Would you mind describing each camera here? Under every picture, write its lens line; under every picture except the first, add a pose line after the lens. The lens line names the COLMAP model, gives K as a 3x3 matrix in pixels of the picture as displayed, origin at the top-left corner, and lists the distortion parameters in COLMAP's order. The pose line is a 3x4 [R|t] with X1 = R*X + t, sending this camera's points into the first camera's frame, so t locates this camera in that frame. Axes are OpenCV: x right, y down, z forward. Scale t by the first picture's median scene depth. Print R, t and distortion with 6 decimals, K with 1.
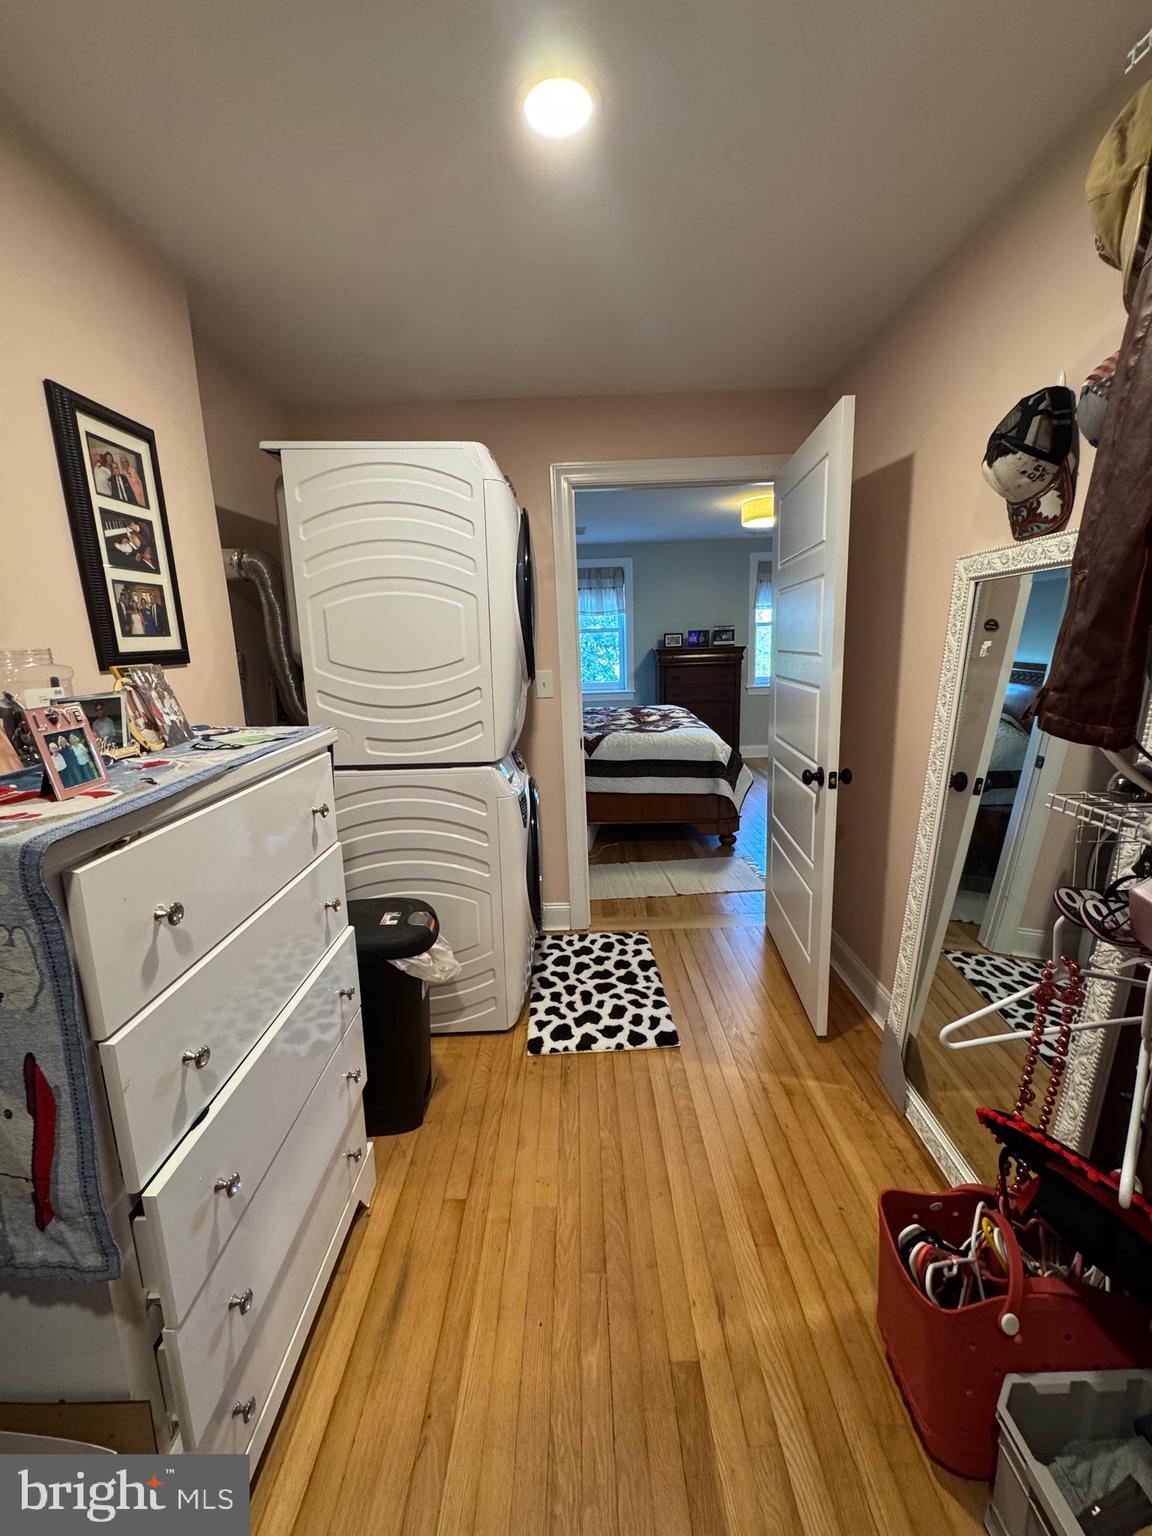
lens RADIAL K [[614.6, 0, 574.2], [0, 614.6, 763.6], [0, 0, 1]] dist [-0.005473, 0.001108]
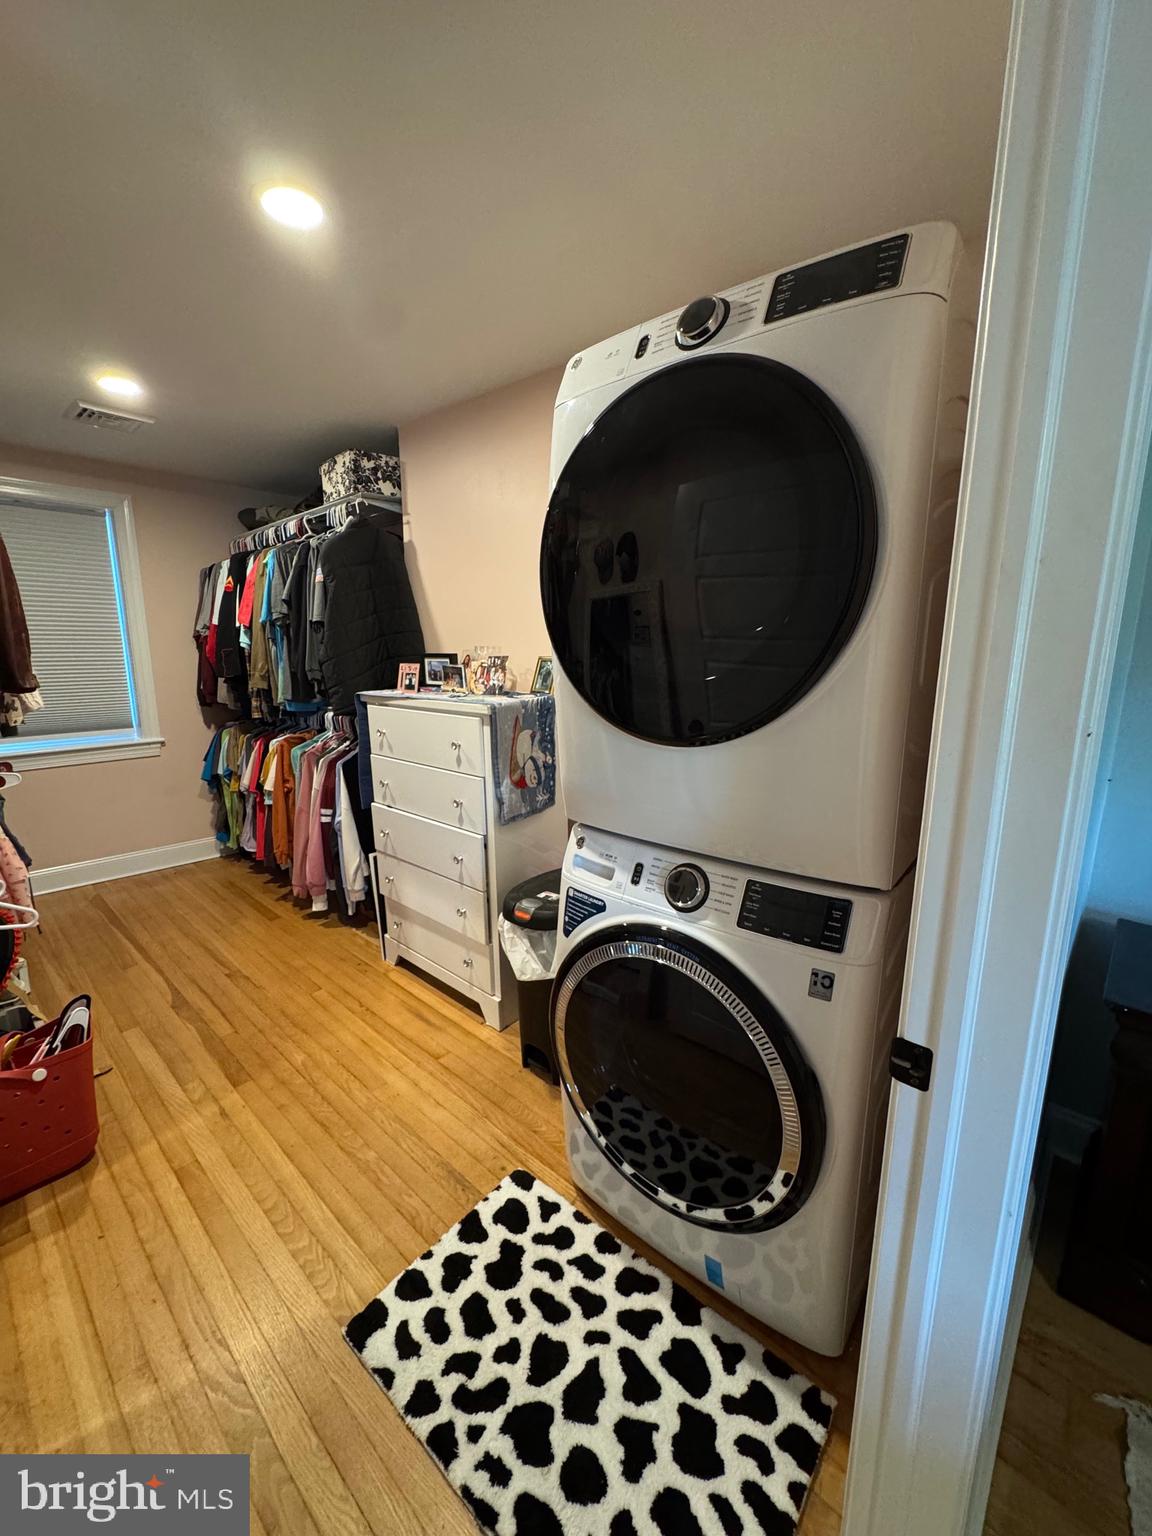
lens RADIAL K [[614.6, 0, 578.1], [0, 614.6, 769.8], [0, 0, 1]] dist [-0.005473, 0.001108]
pose [[-0.668054, 0.178150, -0.722472, 0.317908], [-0.125736, 0.929930, 0.345572, -0.260864], [0.733413, 0.321702, -0.598844, 1.215410]]
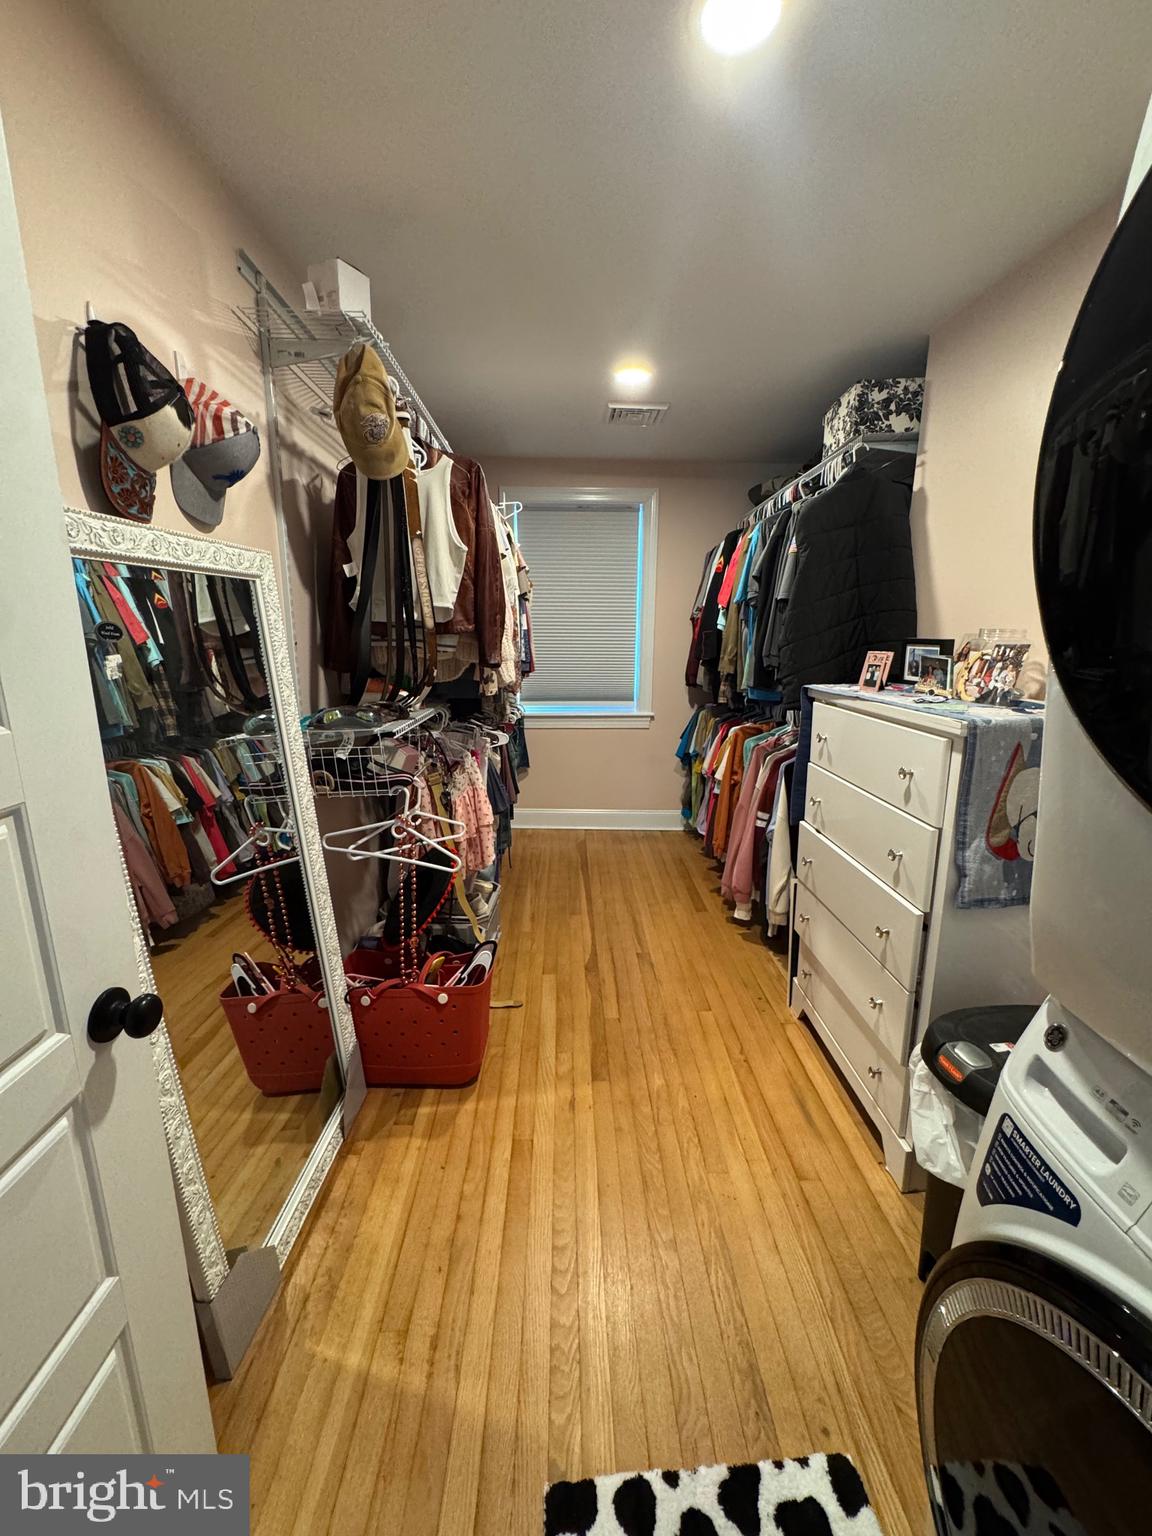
lens RADIAL K [[614.6, 0, 578.1], [0, 614.6, 767.0], [0, 0, 1]] dist [-0.005473, 0.001108]
pose [[-0.999271, 0.033497, -0.018320, 0.123025], [0.023098, 0.912469, 0.408494, -0.226594], [0.030399, 0.407773, -0.912577, 1.085859]]
